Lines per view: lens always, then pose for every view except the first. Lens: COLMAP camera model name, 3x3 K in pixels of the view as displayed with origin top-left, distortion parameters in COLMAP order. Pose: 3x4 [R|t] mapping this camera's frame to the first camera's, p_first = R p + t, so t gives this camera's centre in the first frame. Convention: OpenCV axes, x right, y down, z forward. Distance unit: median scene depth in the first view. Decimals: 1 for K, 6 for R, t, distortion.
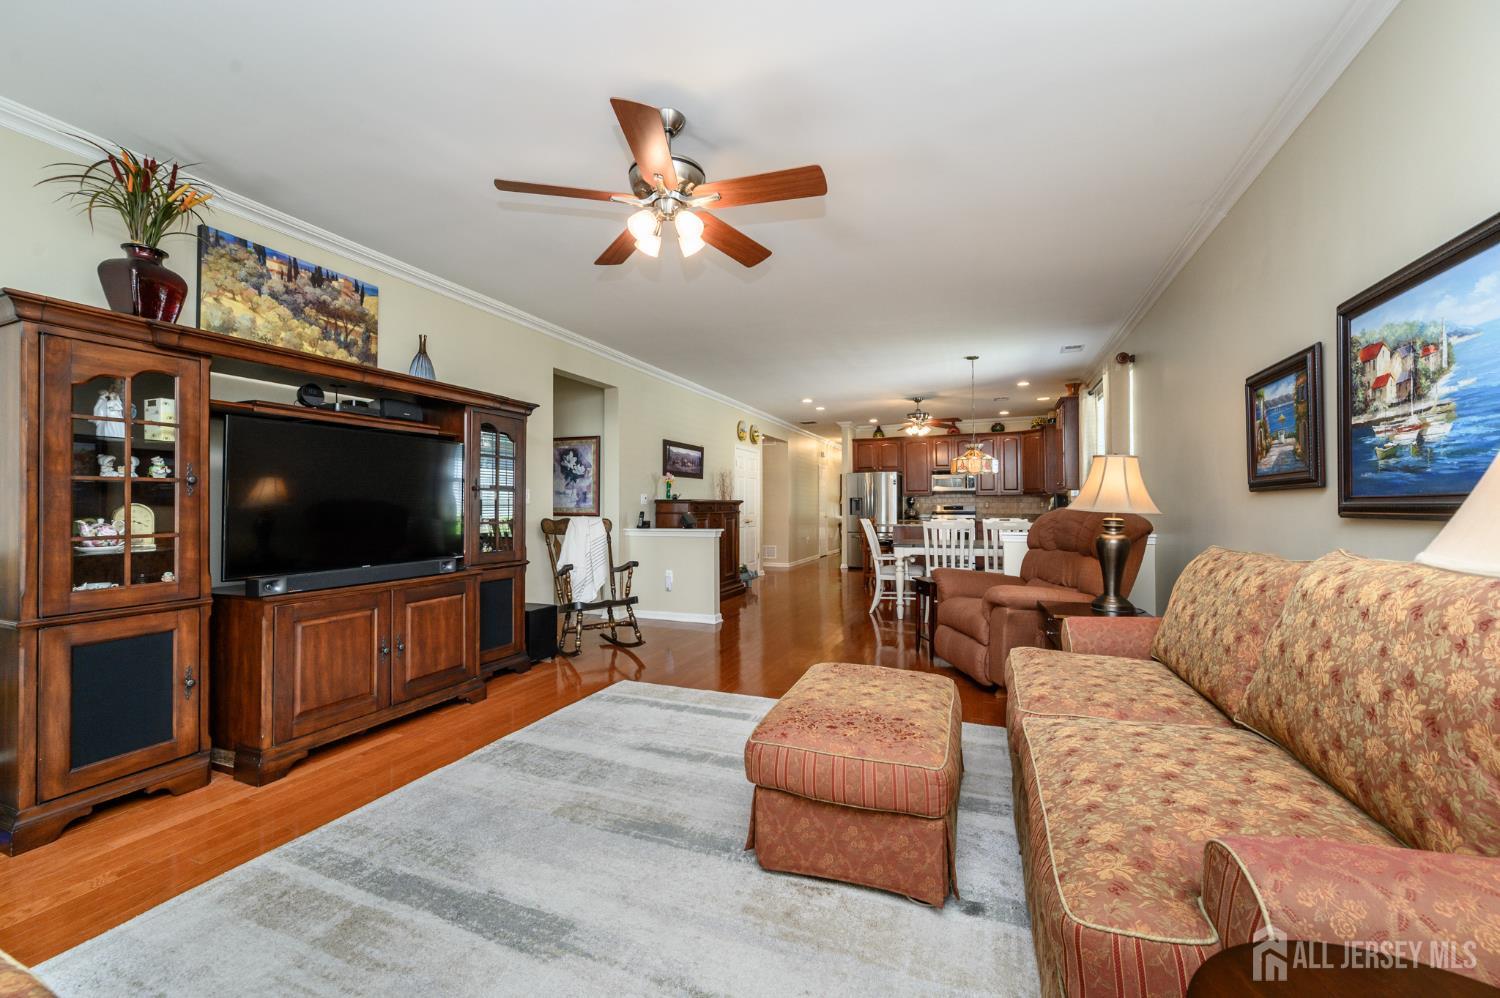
lens RADIAL K [[598.7, 0, 745.9], [0, 598.7, 495.6], [0, 0, 1]] dist [-0.000213, 0.000125]
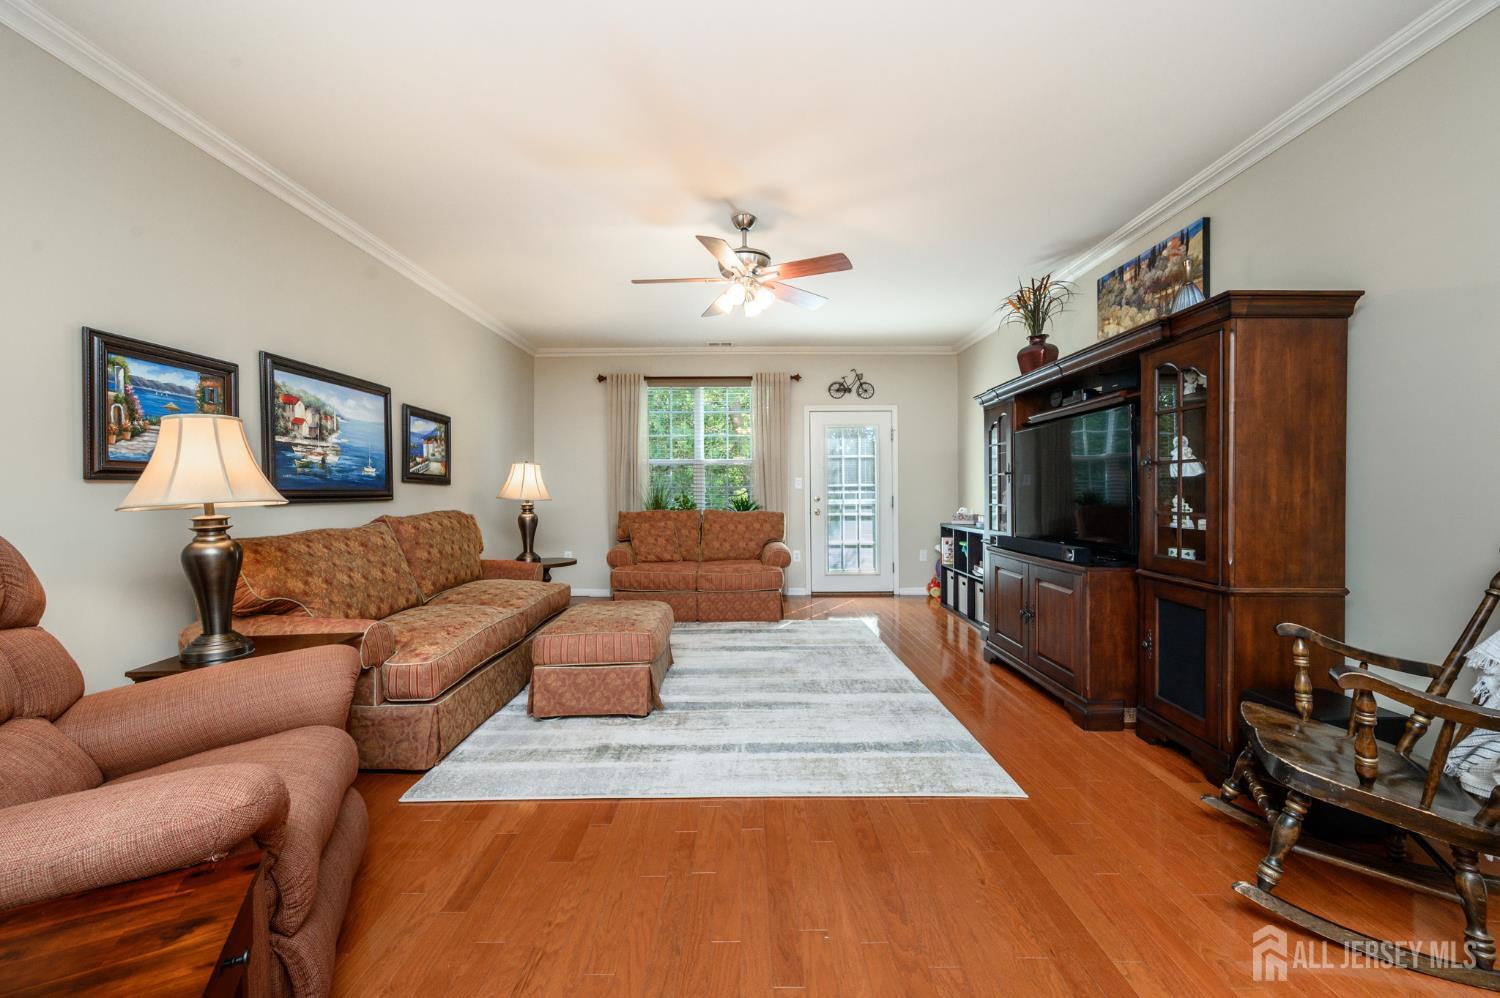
lens RADIAL K [[598.7, 0, 745.9], [0, 598.7, 495.6], [0, 0, 1]] dist [-0.000213, 0.000125]
pose [[-0.926421, 0.011669, -0.376309, 0.506457], [0.016051, 0.999835, -0.008512, 0.049114], [0.376148, -0.013926, -0.926455, 2.859729]]
